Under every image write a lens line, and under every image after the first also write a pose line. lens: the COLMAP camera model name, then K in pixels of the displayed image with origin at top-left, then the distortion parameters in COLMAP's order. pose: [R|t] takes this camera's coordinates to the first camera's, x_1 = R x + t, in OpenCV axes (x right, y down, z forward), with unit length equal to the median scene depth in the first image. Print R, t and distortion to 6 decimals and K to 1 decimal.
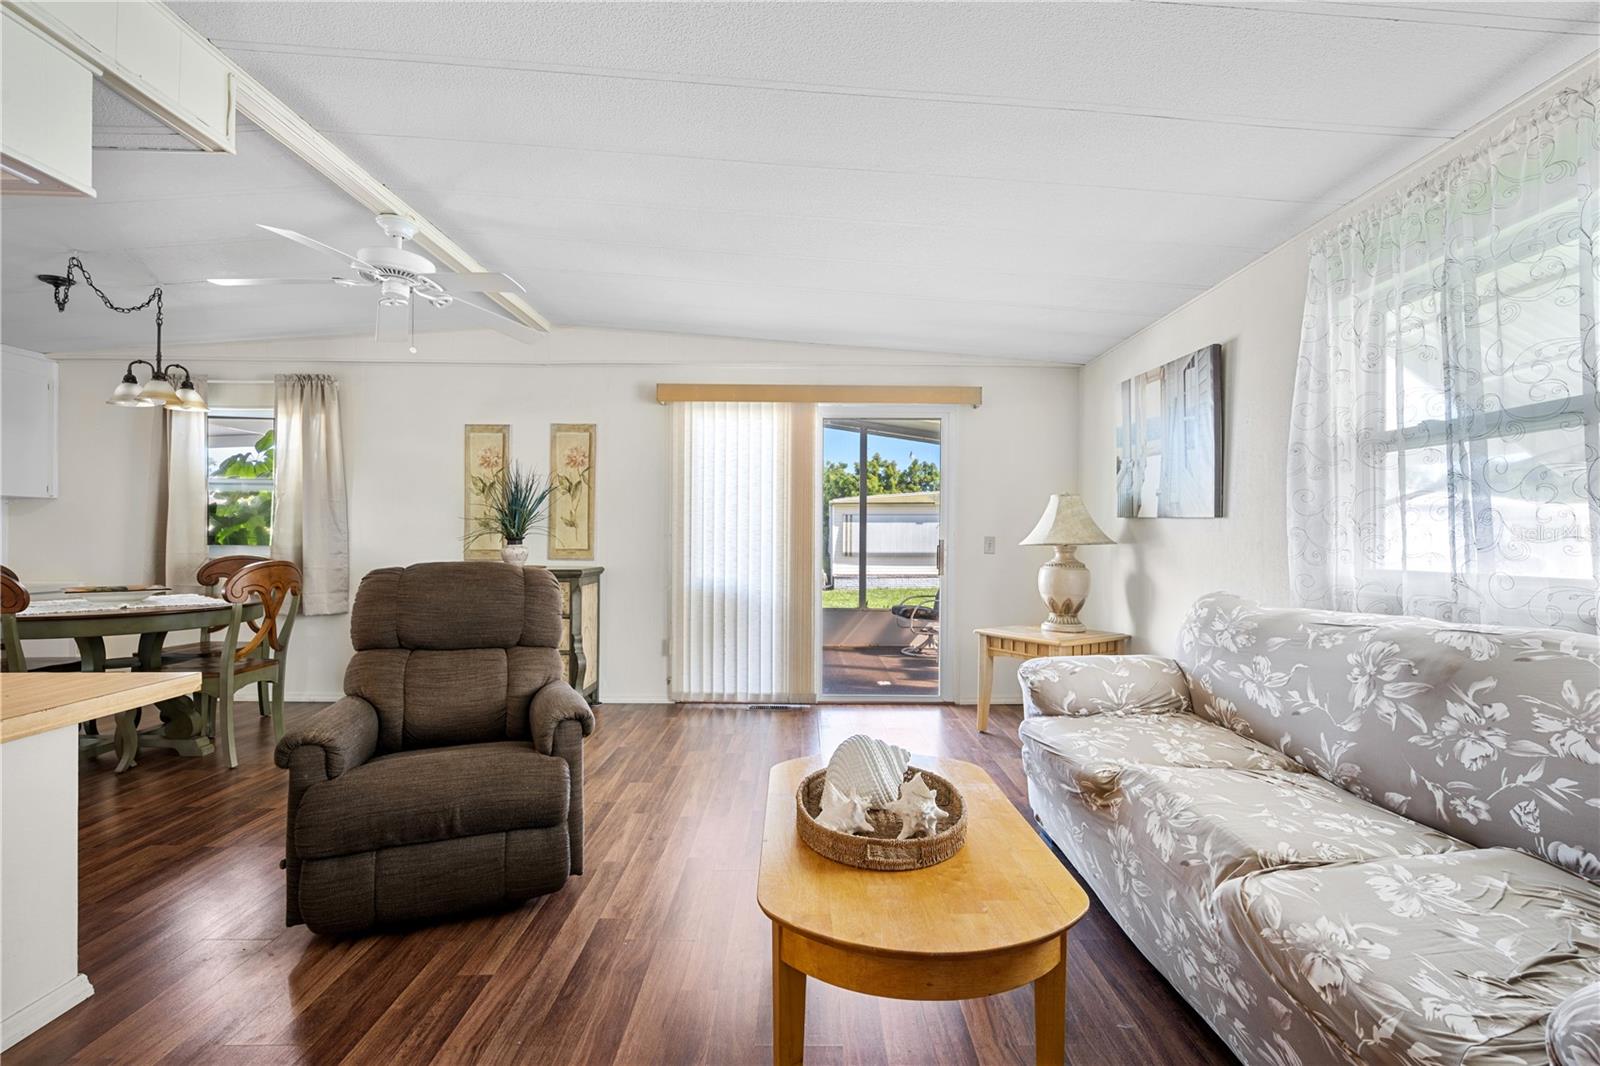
lens RADIAL K [[709.8, 0, 807.3], [0, 709.8, 531.8], [0, 0, 1]] dist [-0.000144, 0.000424]
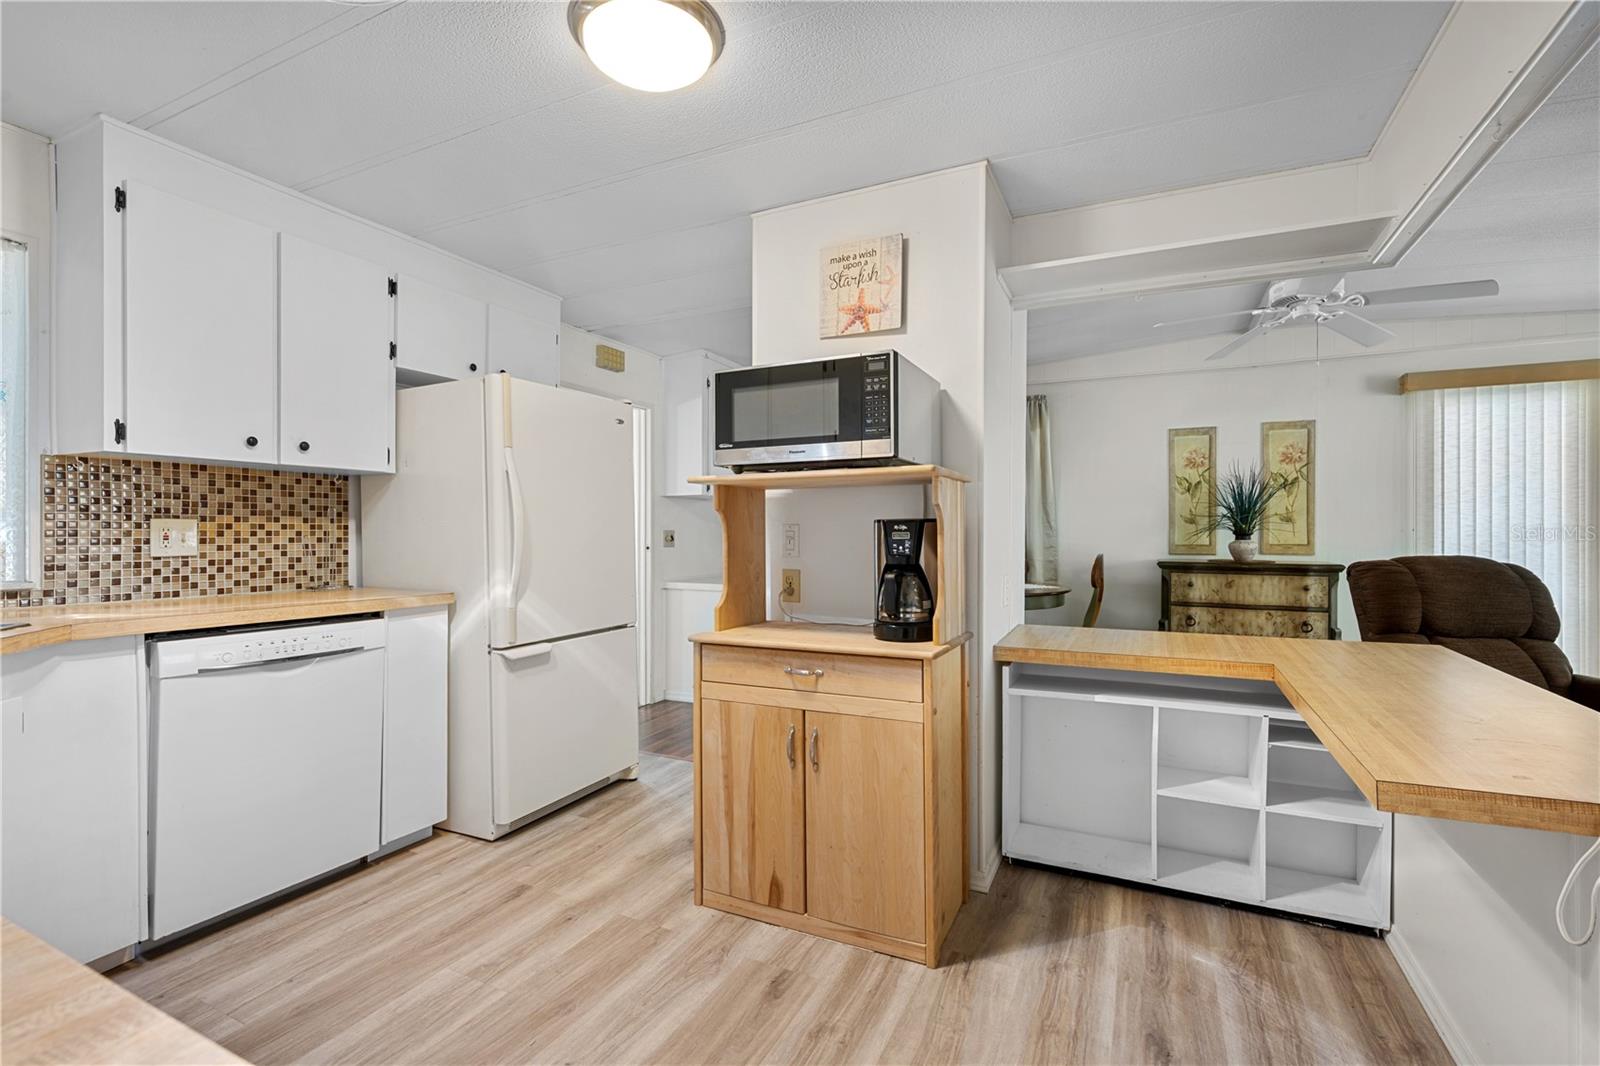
lens RADIAL K [[709.8, 0, 807.7], [0, 709.8, 533.1], [0, 0, 1]] dist [-0.000144, 0.000424]
pose [[0.898897, -0.003877, -0.438142, -0.823711], [0.007713, 0.999946, 0.006974, -0.006527], [0.438092, -0.009648, 0.898879, -0.357431]]
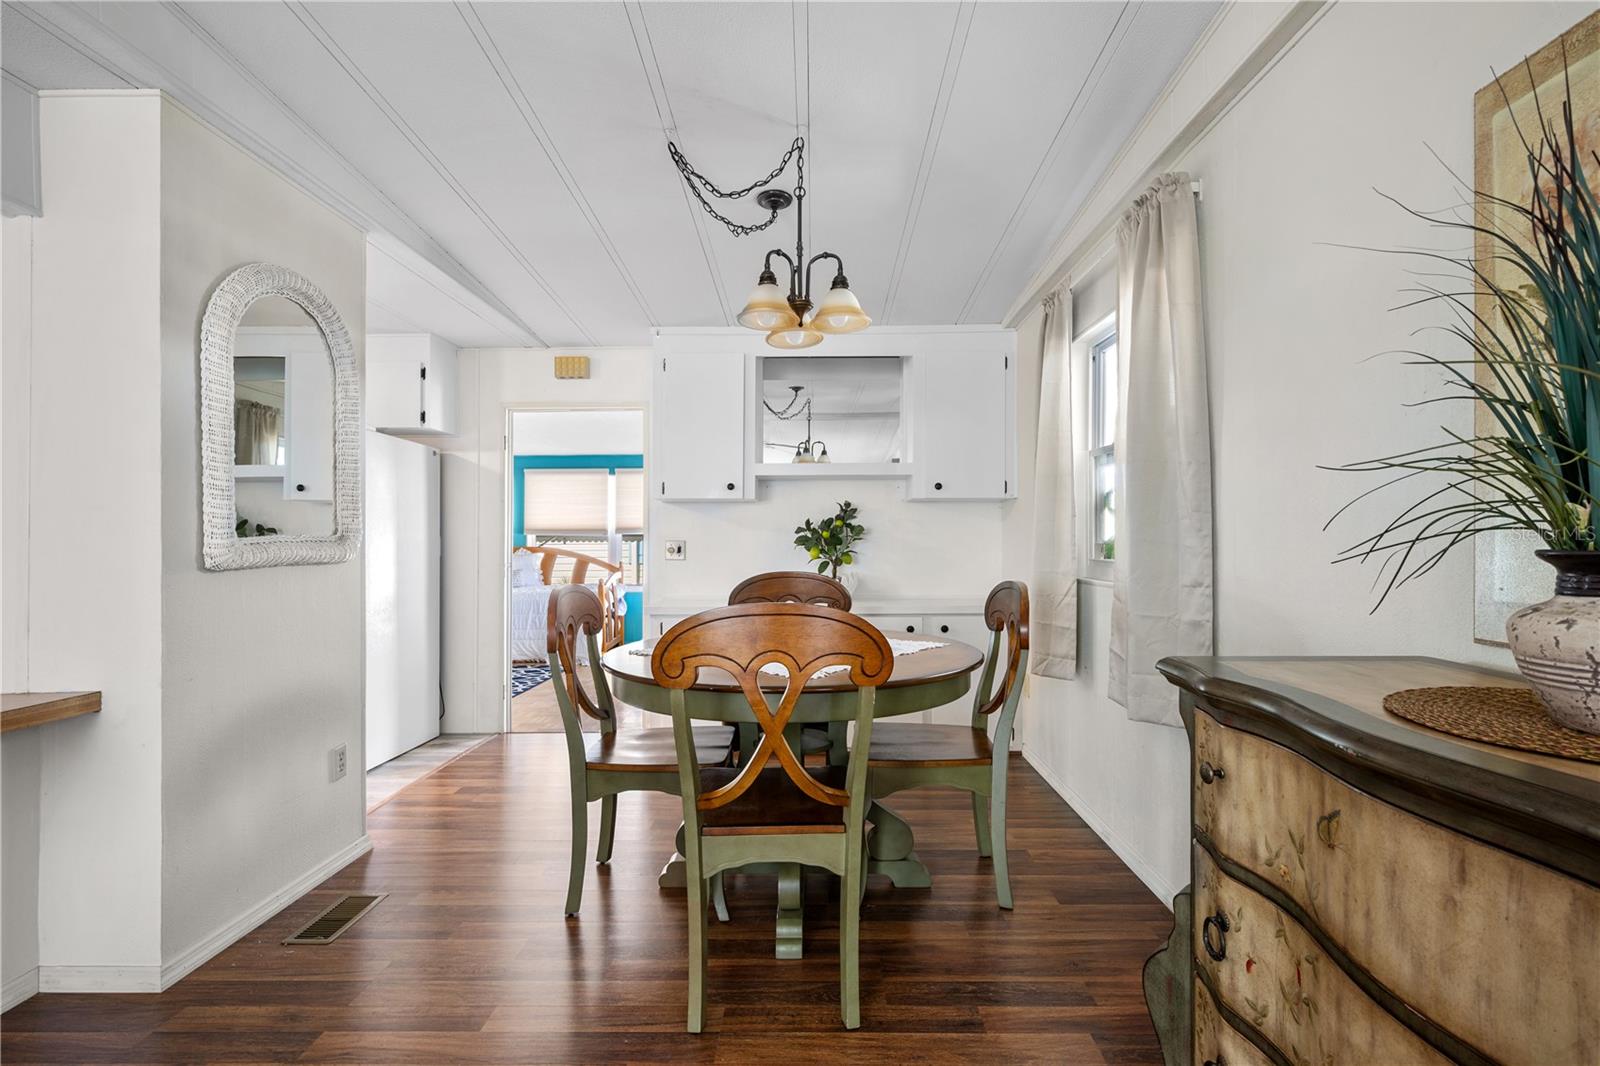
lens RADIAL K [[709.8, 0, 797.4], [0, 709.8, 554.9], [0, 0, 1]] dist [-0.000144, 0.000424]
pose [[-0.021910, 0.011504, -0.999694, -0.376884], [-0.000040, 0.999934, 0.011508, 0.010081], [0.999760, 0.000292, -0.021908, 1.261251]]
